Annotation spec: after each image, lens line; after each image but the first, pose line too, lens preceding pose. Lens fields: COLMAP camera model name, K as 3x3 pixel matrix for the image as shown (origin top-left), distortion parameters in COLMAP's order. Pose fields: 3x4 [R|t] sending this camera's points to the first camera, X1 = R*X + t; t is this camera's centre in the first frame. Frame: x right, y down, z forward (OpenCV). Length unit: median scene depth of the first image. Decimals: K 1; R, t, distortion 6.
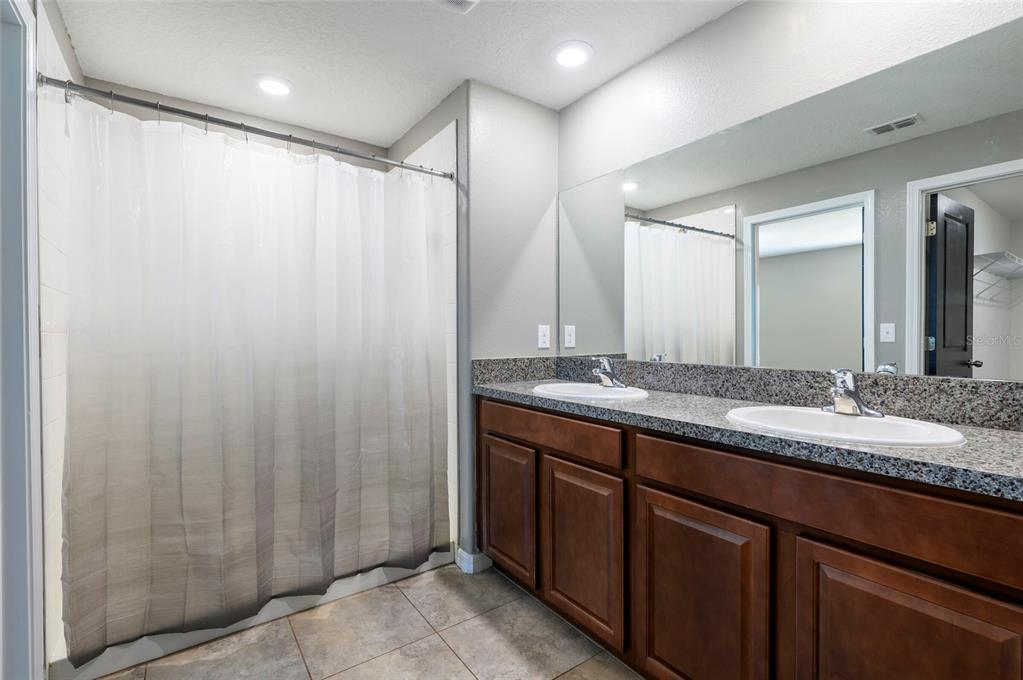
lens RADIAL K [[458.7, 0, 512.8], [0, 458.7, 339.8], [0, 0, 1]] dist [-0.001610, -0.000364]
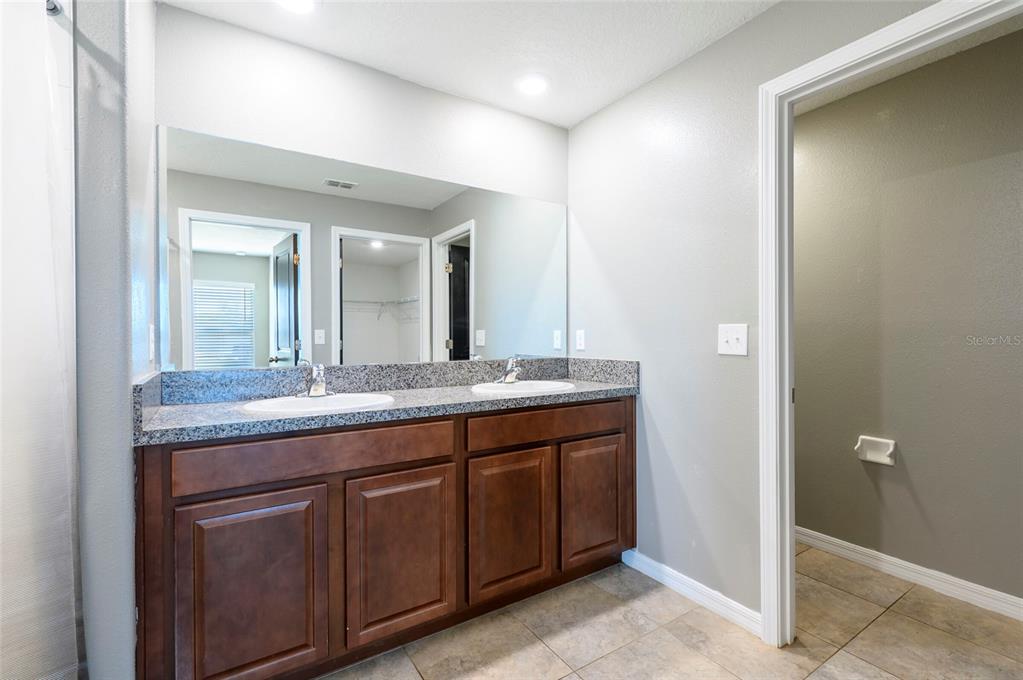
lens RADIAL K [[458.7, 0, 512.8], [0, 458.7, 339.8], [0, 0, 1]] dist [-0.001610, -0.000364]
pose [[0.050389, -0.003888, 0.998722, -0.822767], [0.013689, 0.999901, 0.003202, -0.007629], [-0.998636, 0.013510, 0.050437, 0.707521]]
